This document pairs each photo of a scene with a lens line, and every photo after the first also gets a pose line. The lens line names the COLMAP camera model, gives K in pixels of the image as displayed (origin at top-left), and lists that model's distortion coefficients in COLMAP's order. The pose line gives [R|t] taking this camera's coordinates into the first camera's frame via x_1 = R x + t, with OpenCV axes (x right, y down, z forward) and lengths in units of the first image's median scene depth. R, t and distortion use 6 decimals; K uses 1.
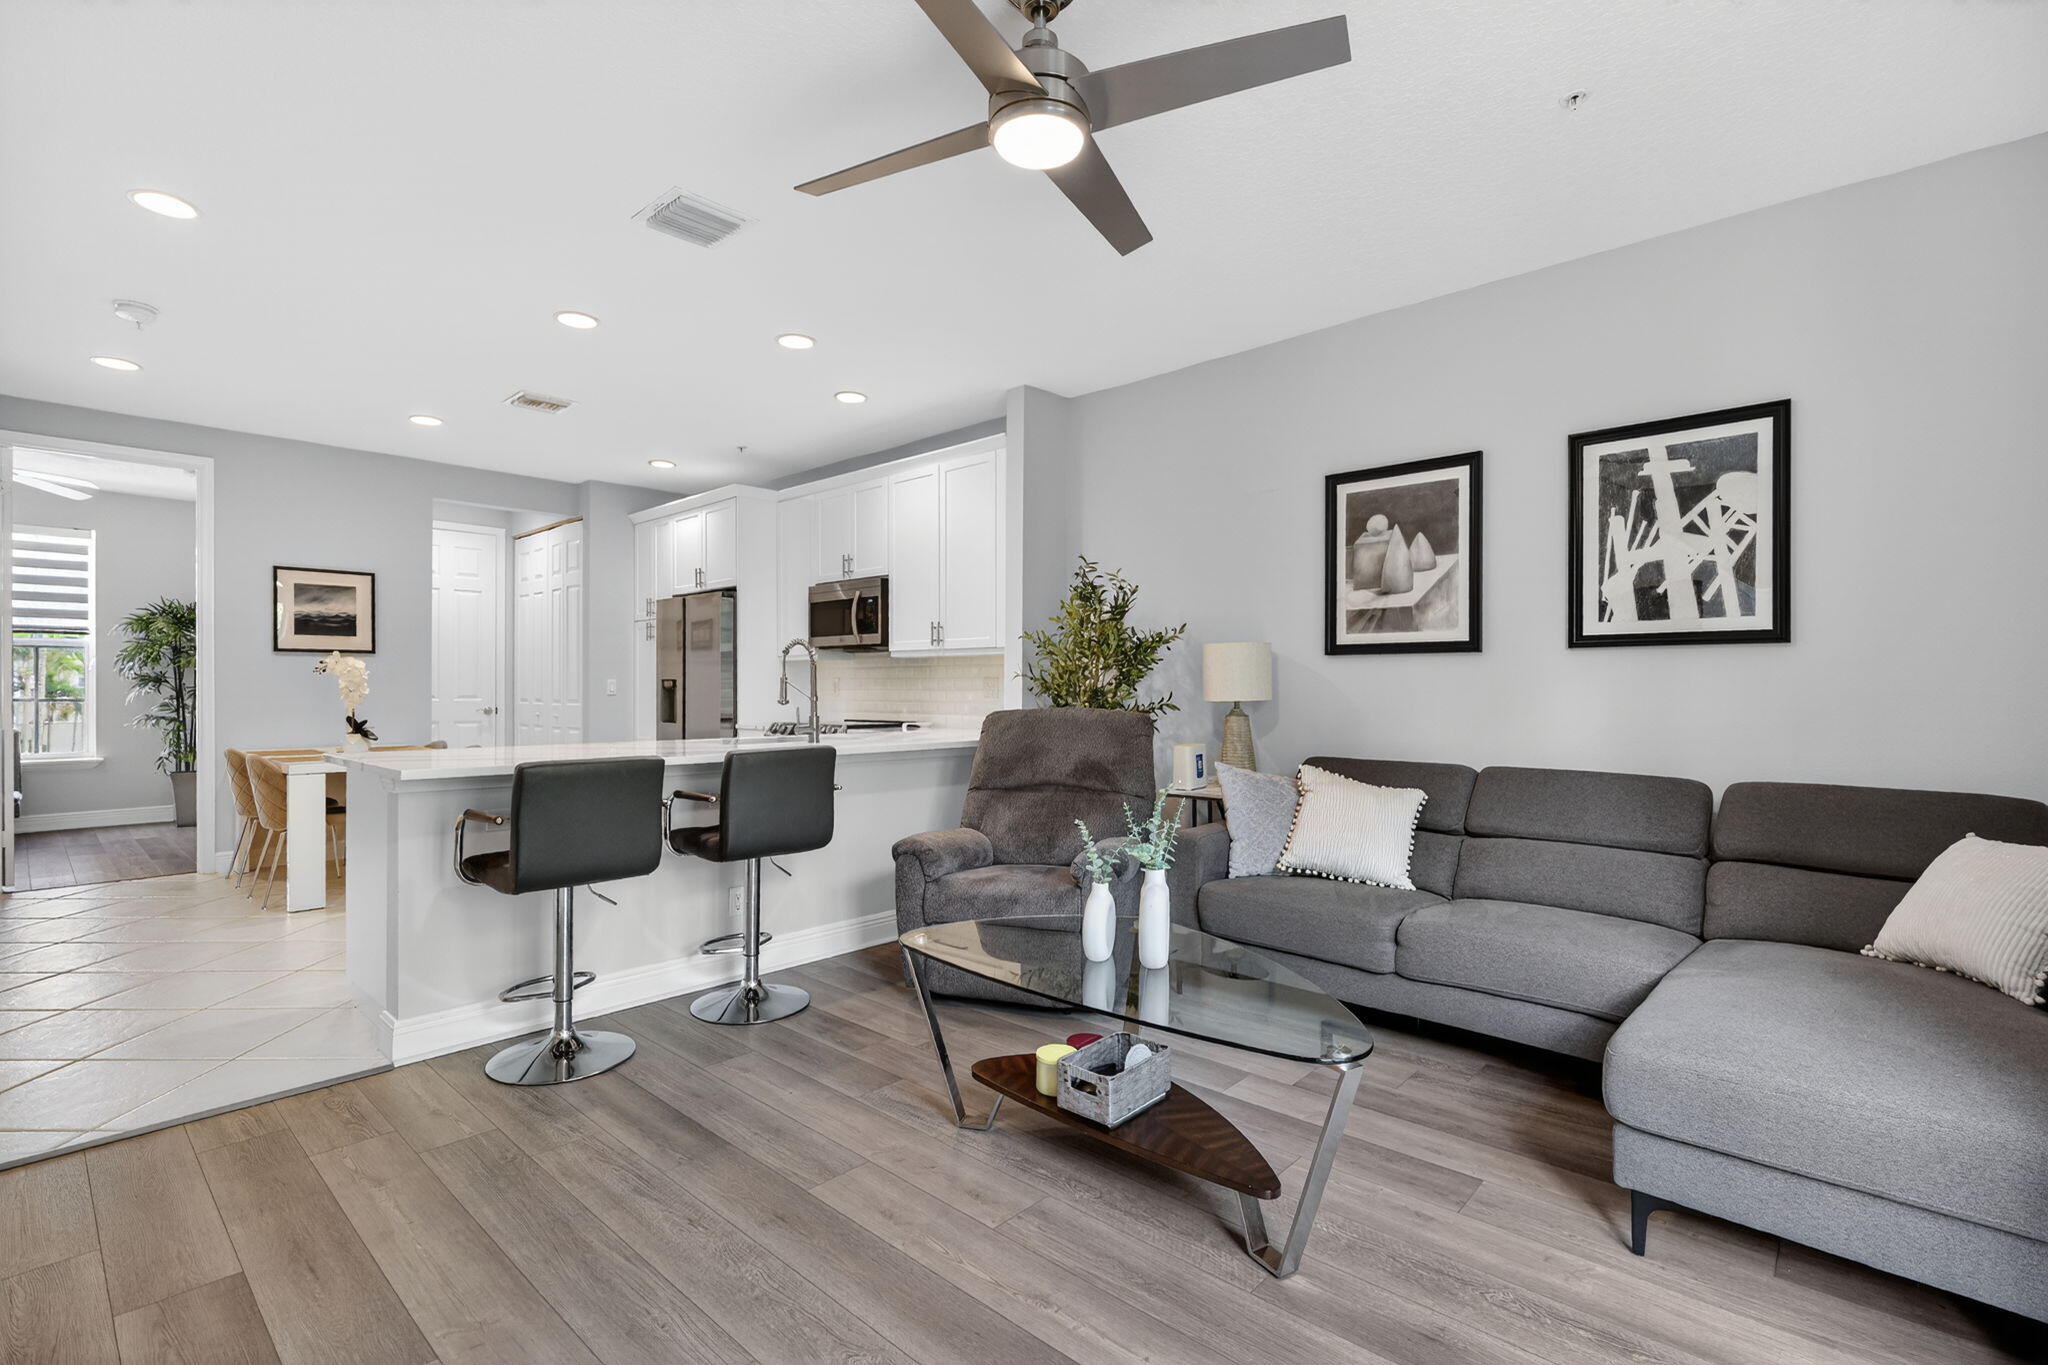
lens RADIAL K [[921.7, 0, 1003.8], [0, 921.7, 690.8], [0, 0, 1]] dist [0.000079, 0.000827]
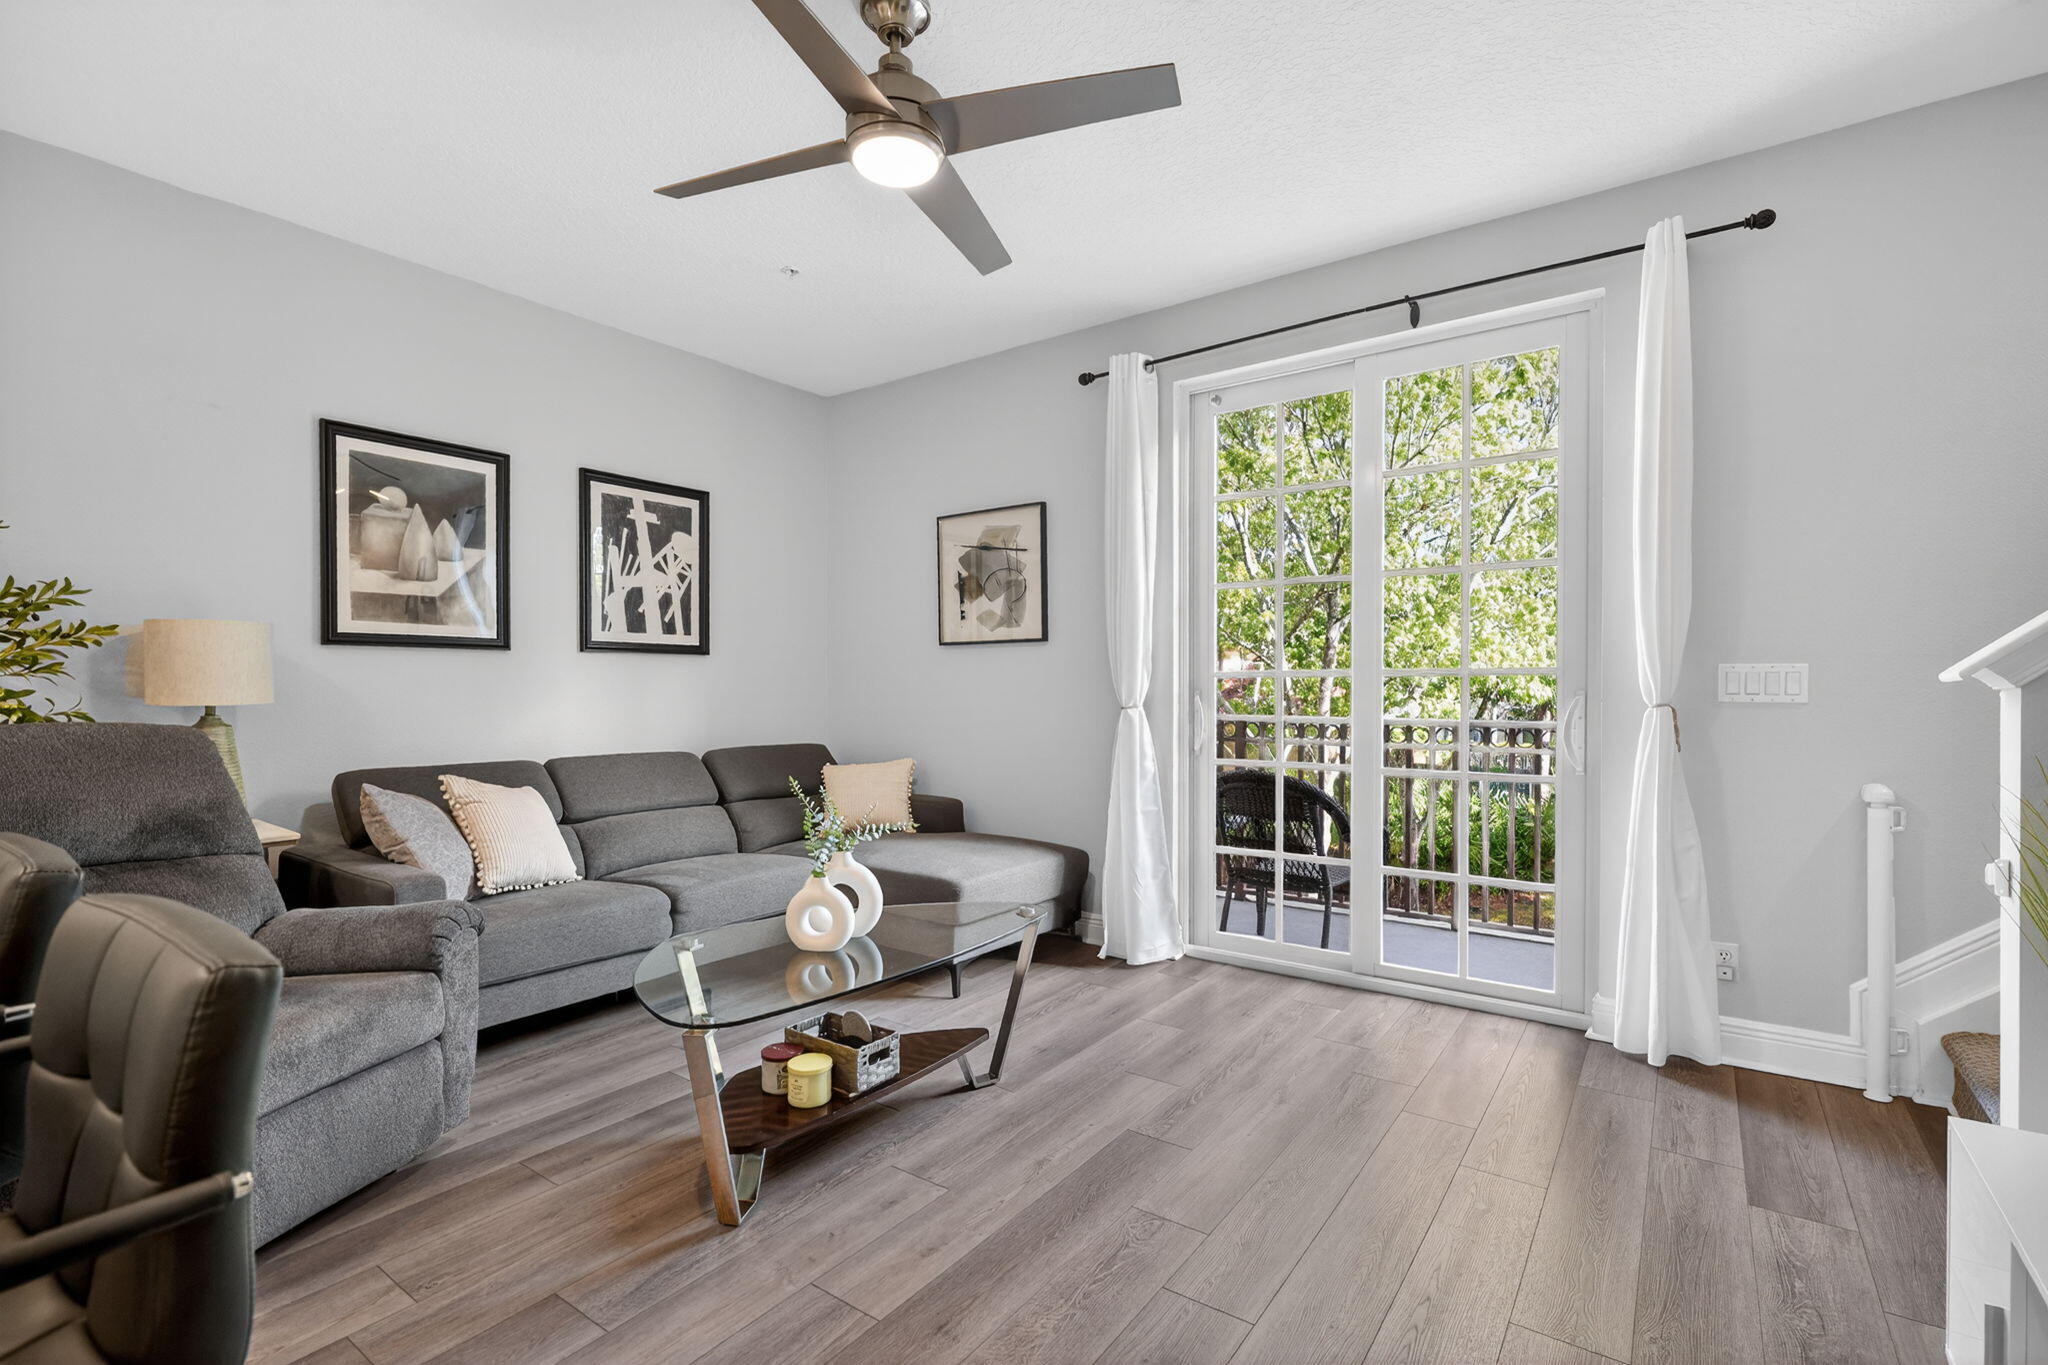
lens RADIAL K [[921.7, 0, 1035.1], [0, 921.7, 690.5], [0, 0, 1]] dist [0.000079, 0.000827]
pose [[-0.121132, -0.003859, 0.992629, -0.408417], [0.006237, 0.999970, 0.004649, 0.000797], [-0.992617, 0.006754, -0.121105, 0.388573]]
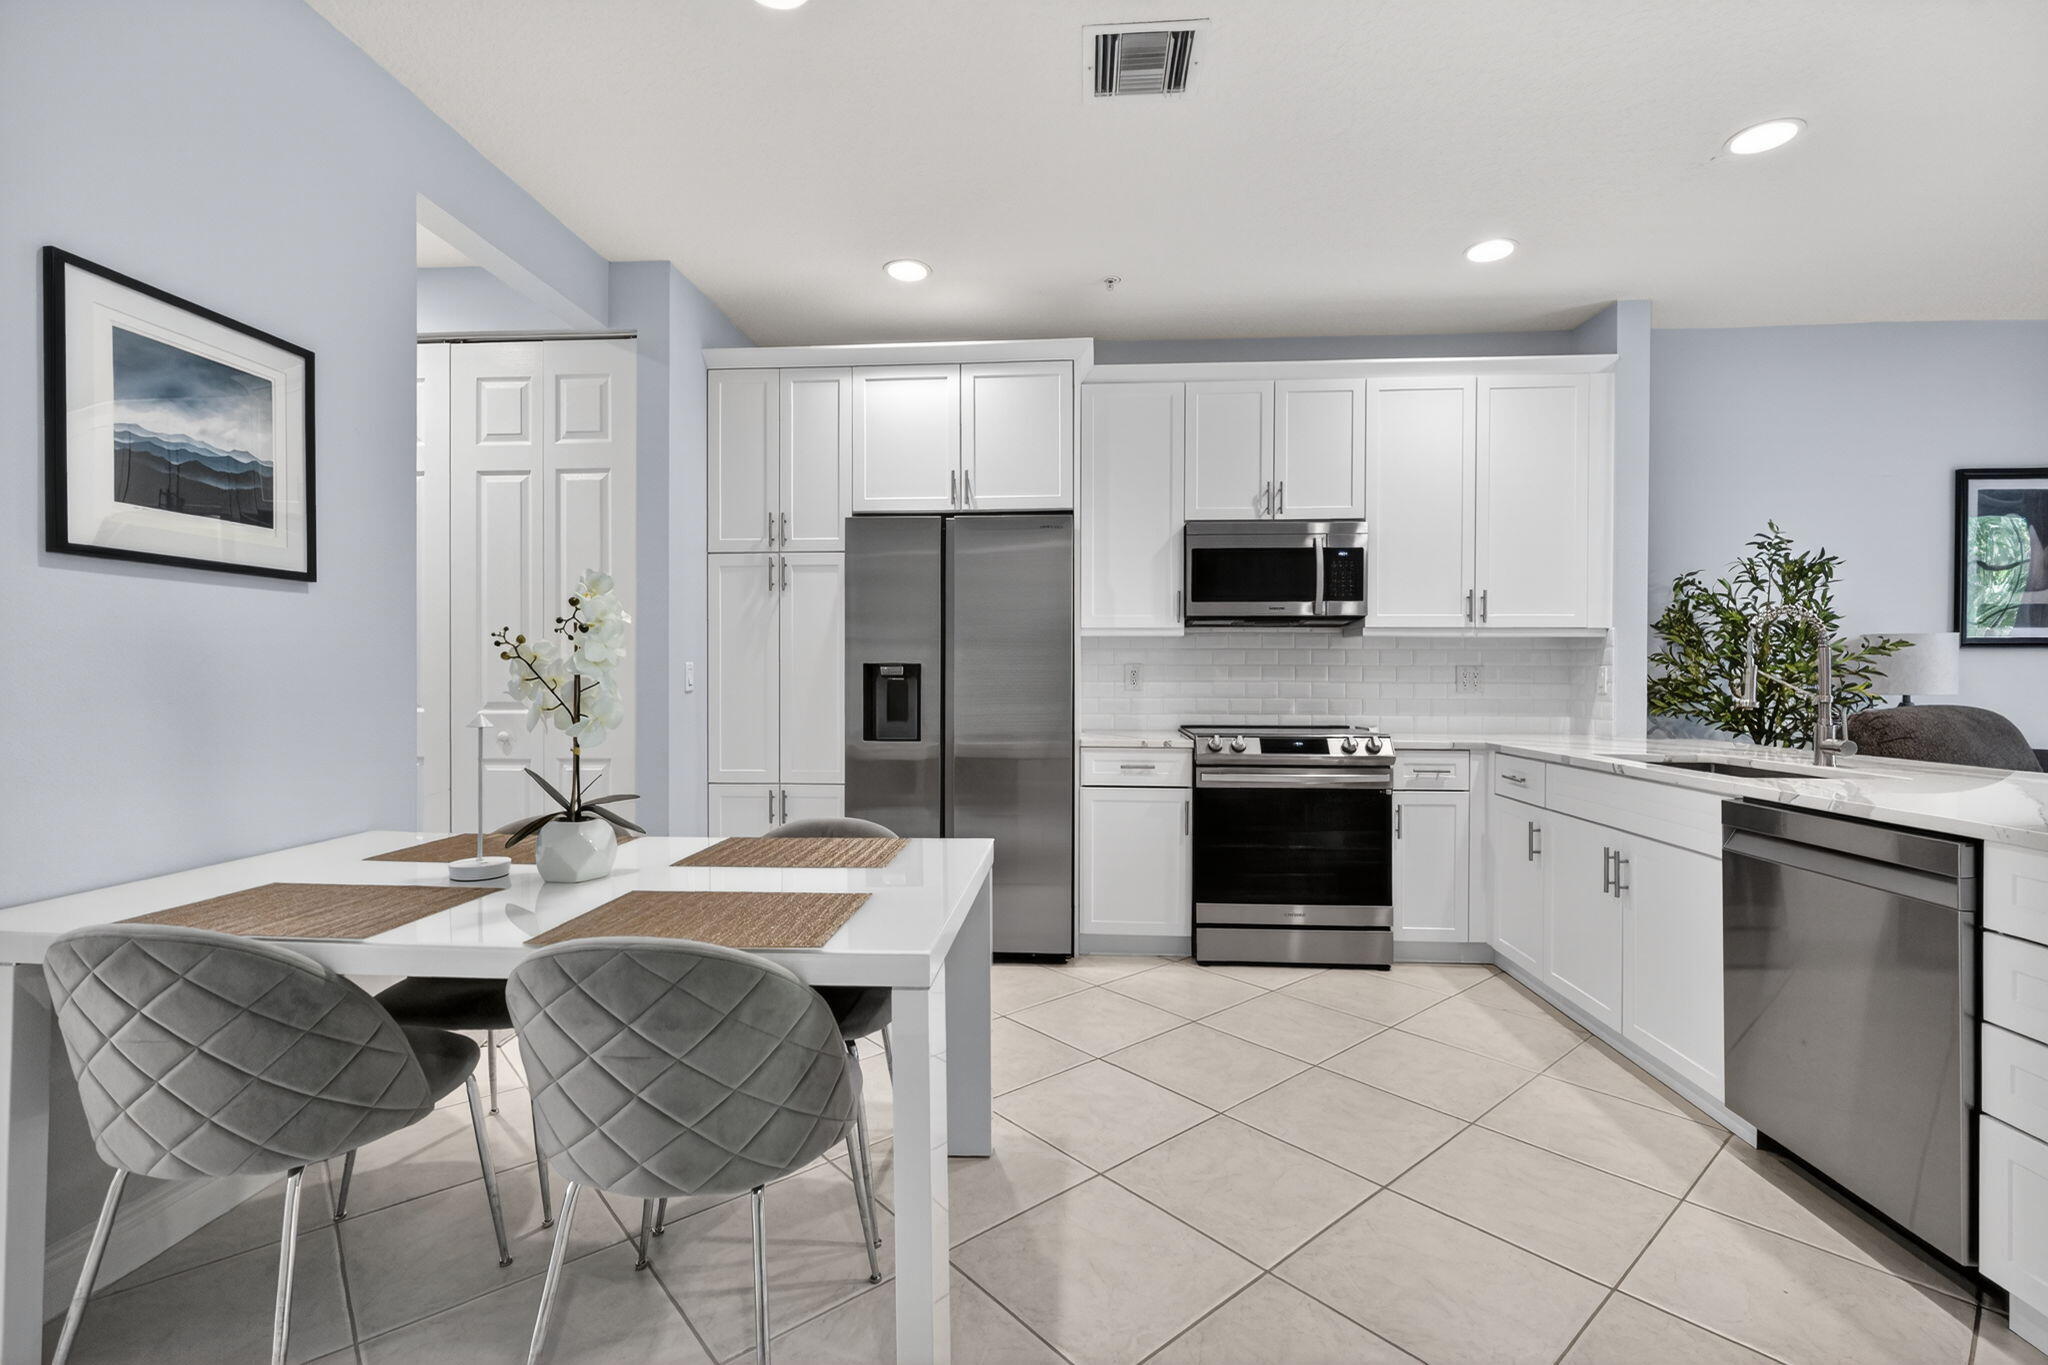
lens RADIAL K [[921.7, 0, 1029.3], [0, 921.7, 683.0], [0, 0, 1]] dist [0.000079, 0.000827]
pose [[0.778211, -0.002415, 0.627998, -0.849179], [-0.000144, 0.999992, 0.004023, -0.003772], [-0.628002, -0.003221, 0.778205, 0.679727]]
